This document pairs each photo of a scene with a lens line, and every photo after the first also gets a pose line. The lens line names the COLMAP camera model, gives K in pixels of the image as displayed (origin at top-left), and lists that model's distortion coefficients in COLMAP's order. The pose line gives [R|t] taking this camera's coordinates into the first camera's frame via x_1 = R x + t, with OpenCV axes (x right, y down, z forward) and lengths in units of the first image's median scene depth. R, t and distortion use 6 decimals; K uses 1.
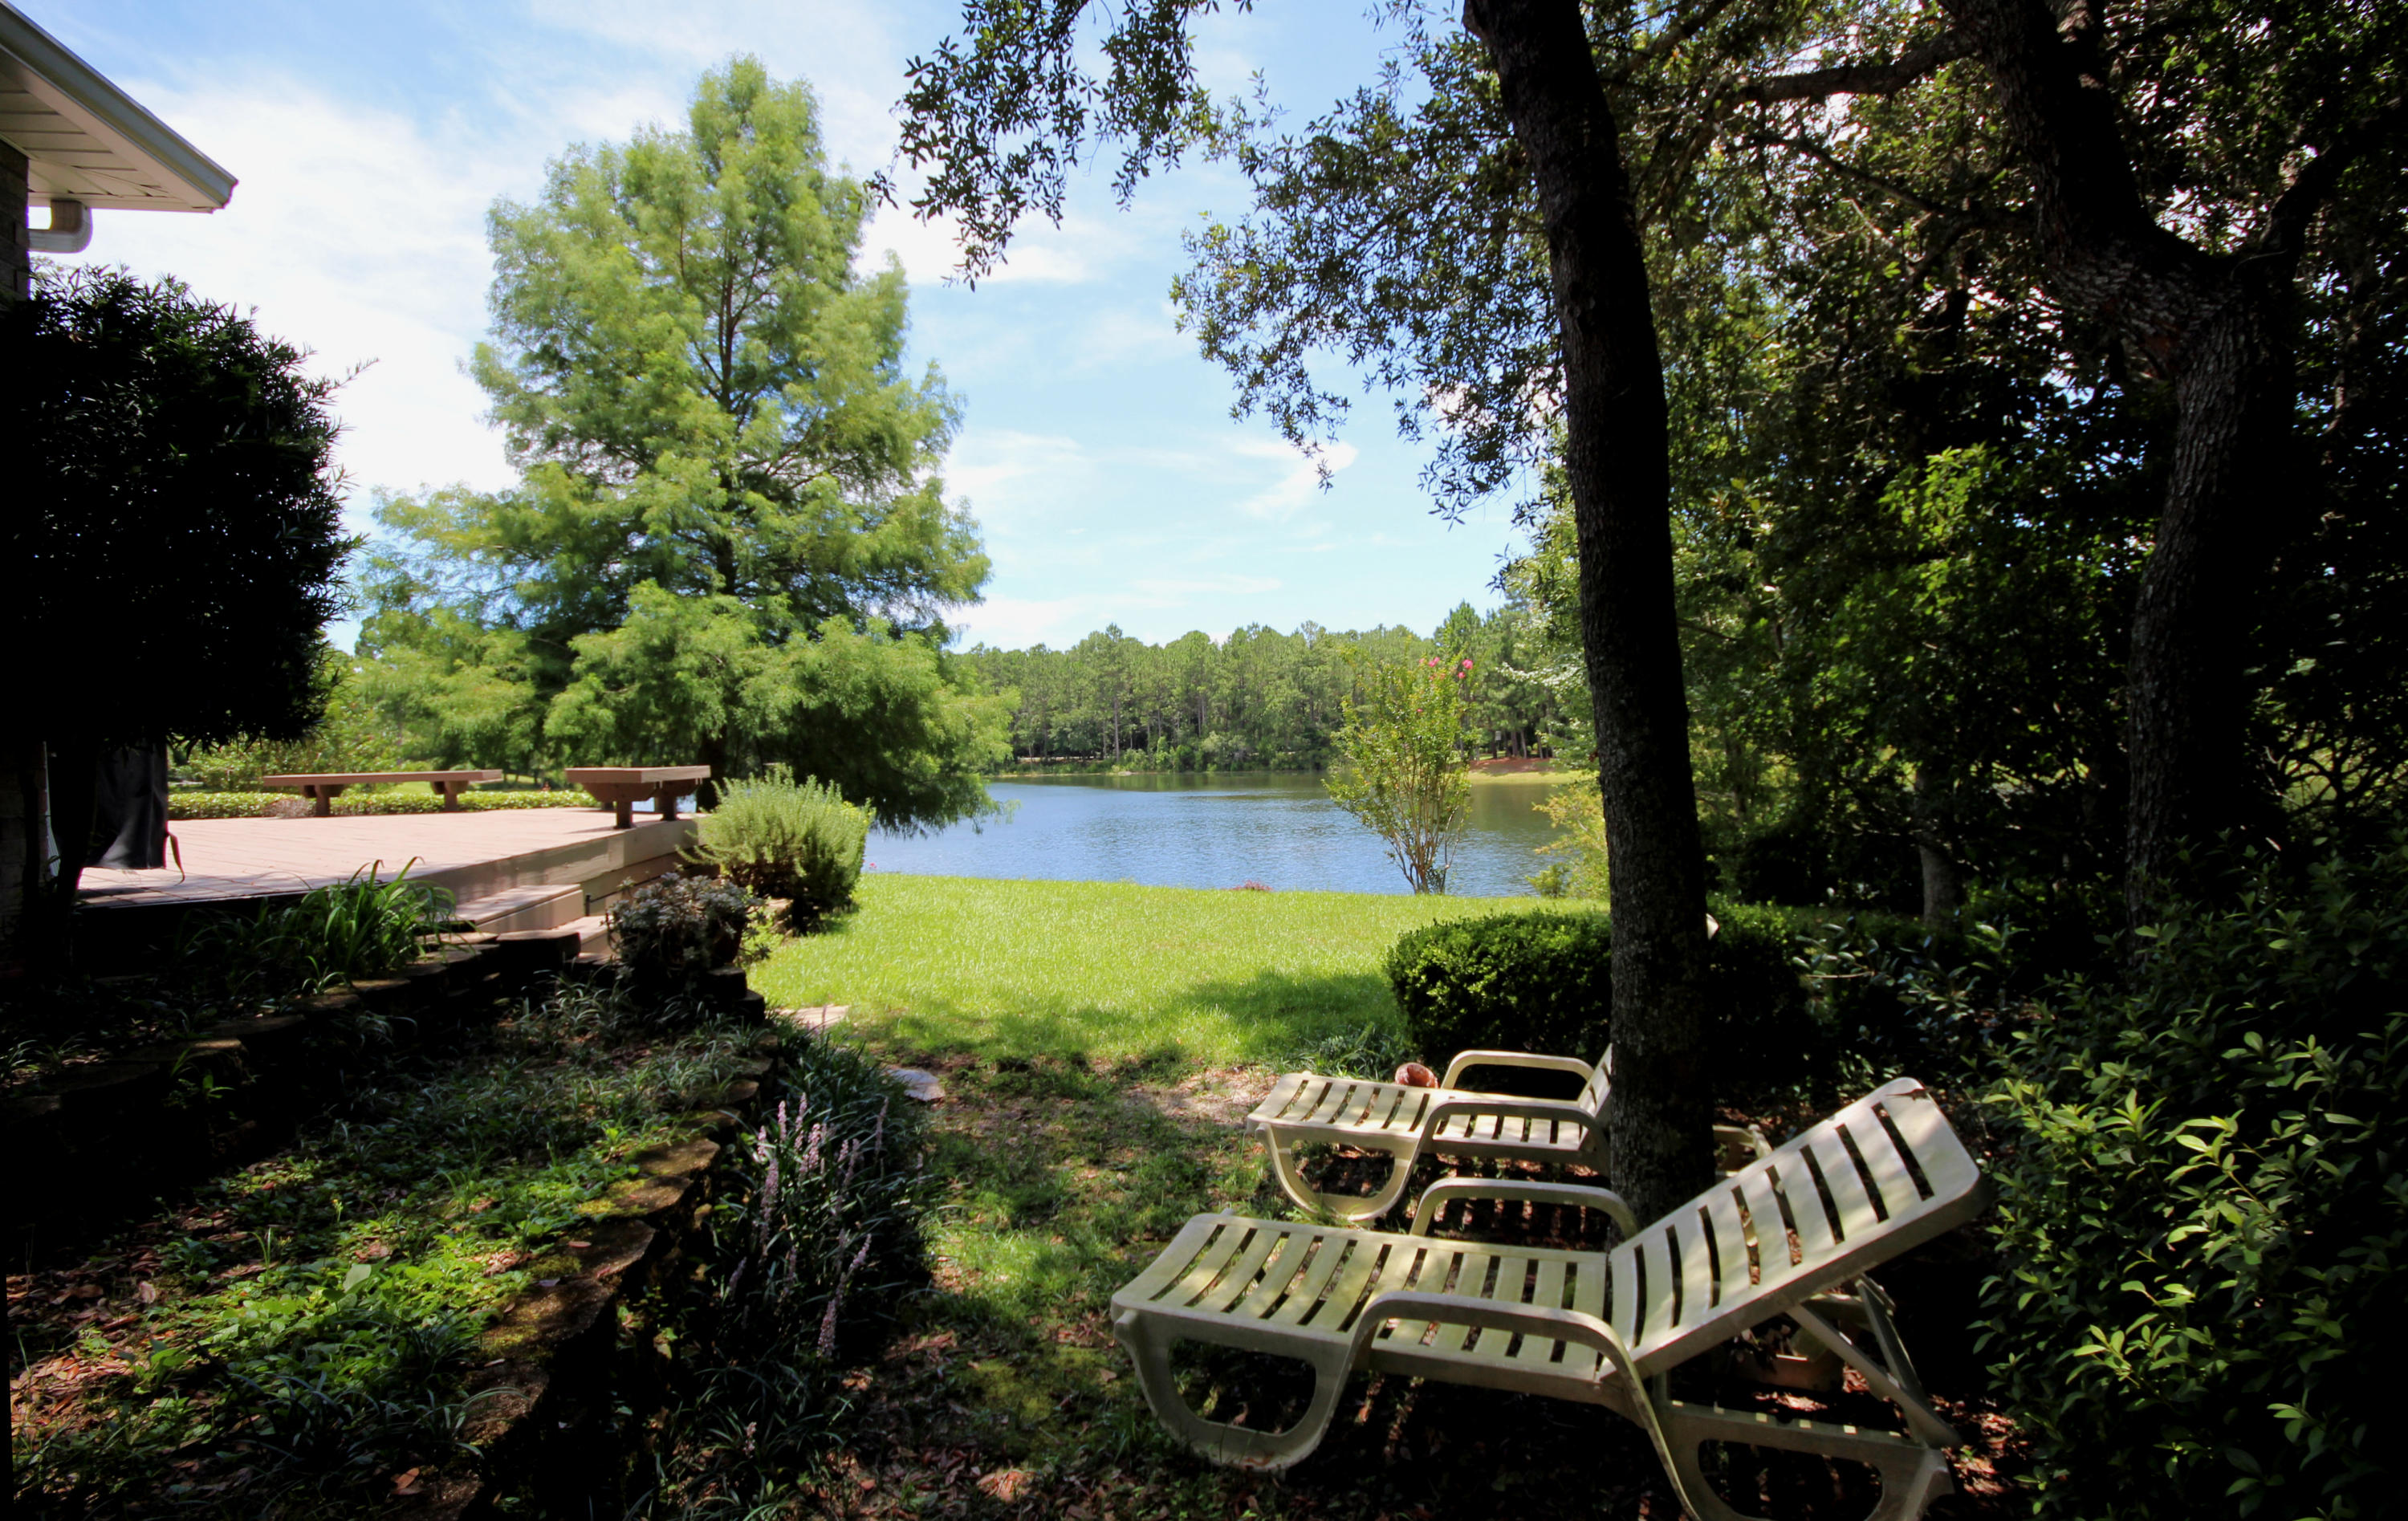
lens RADIAL K [[1151.8, 0, 1229.6], [0, 1151.8, 773.7], [0, 0, 1]] dist [0.008639, 0.000303]
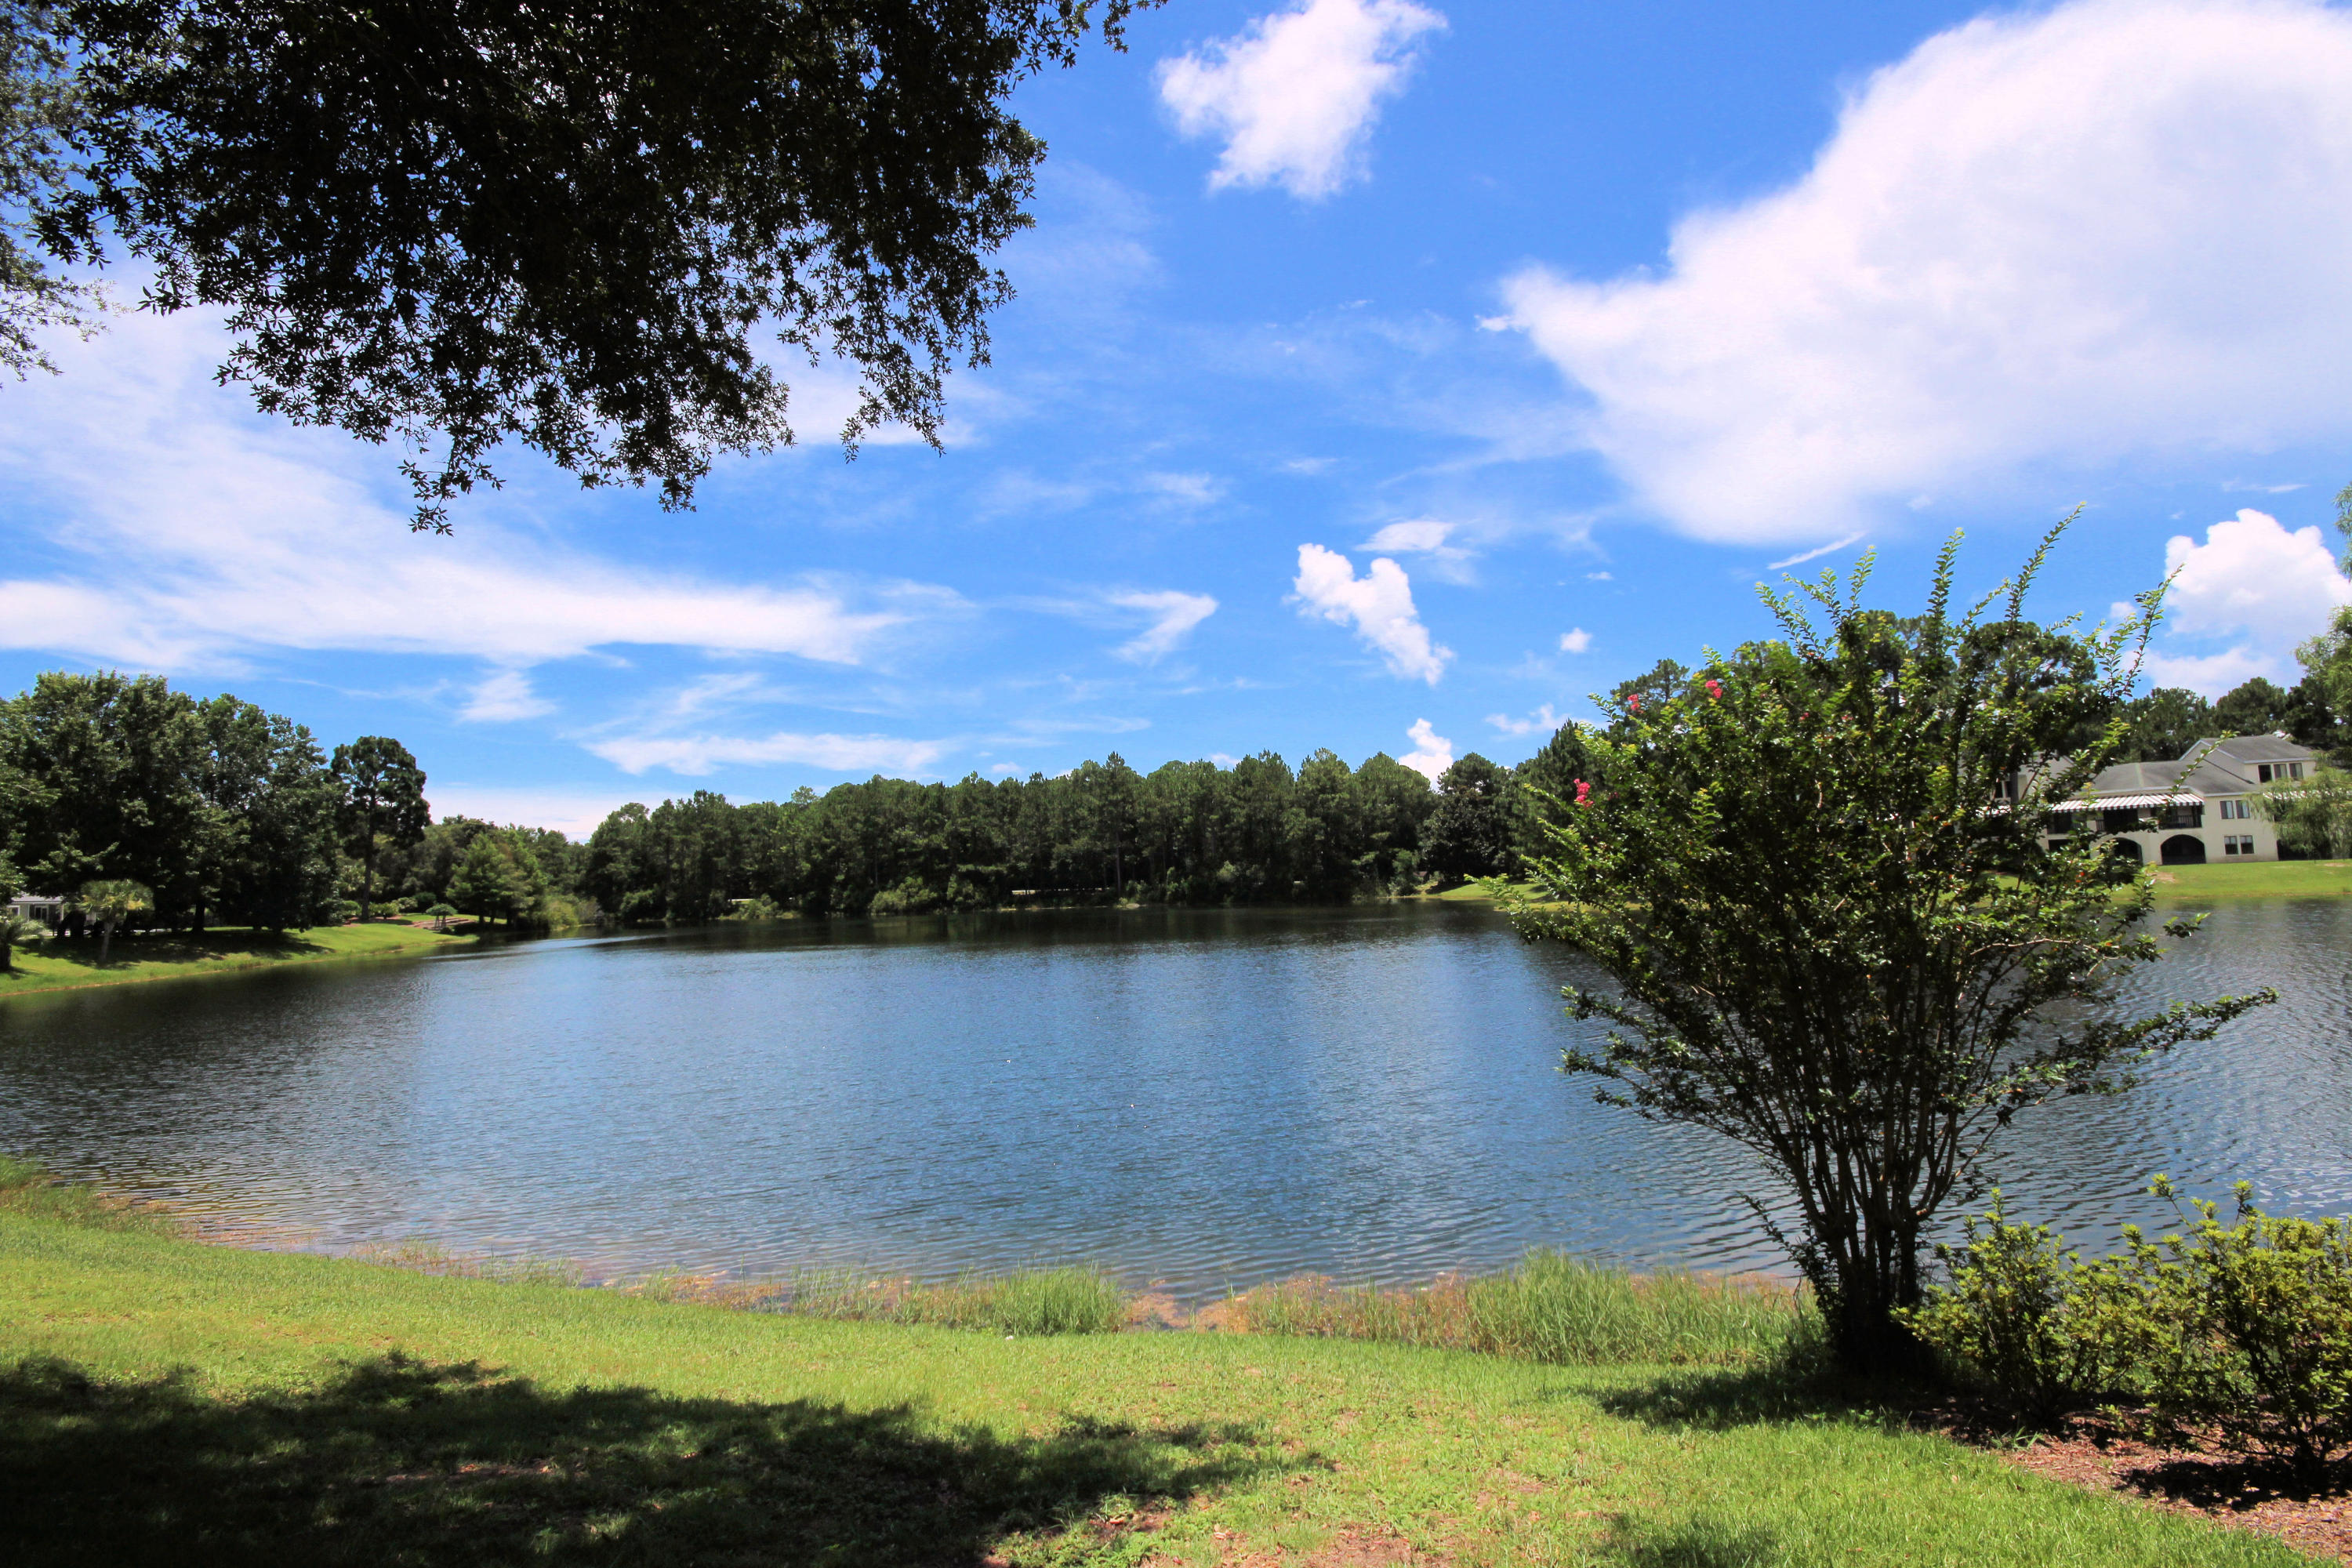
lens RADIAL K [[1103.2, 0, 1201.6], [0, 1103.2, 775.1], [0, 0, 1]] dist [0.004238, -0.003442]
pose [[0.997196, -0.004177, 0.074716, -0.174468], [0.012781, 0.993276, -0.115064, -0.002876], [-0.073733, 0.115696, 0.990544, 0.114115]]
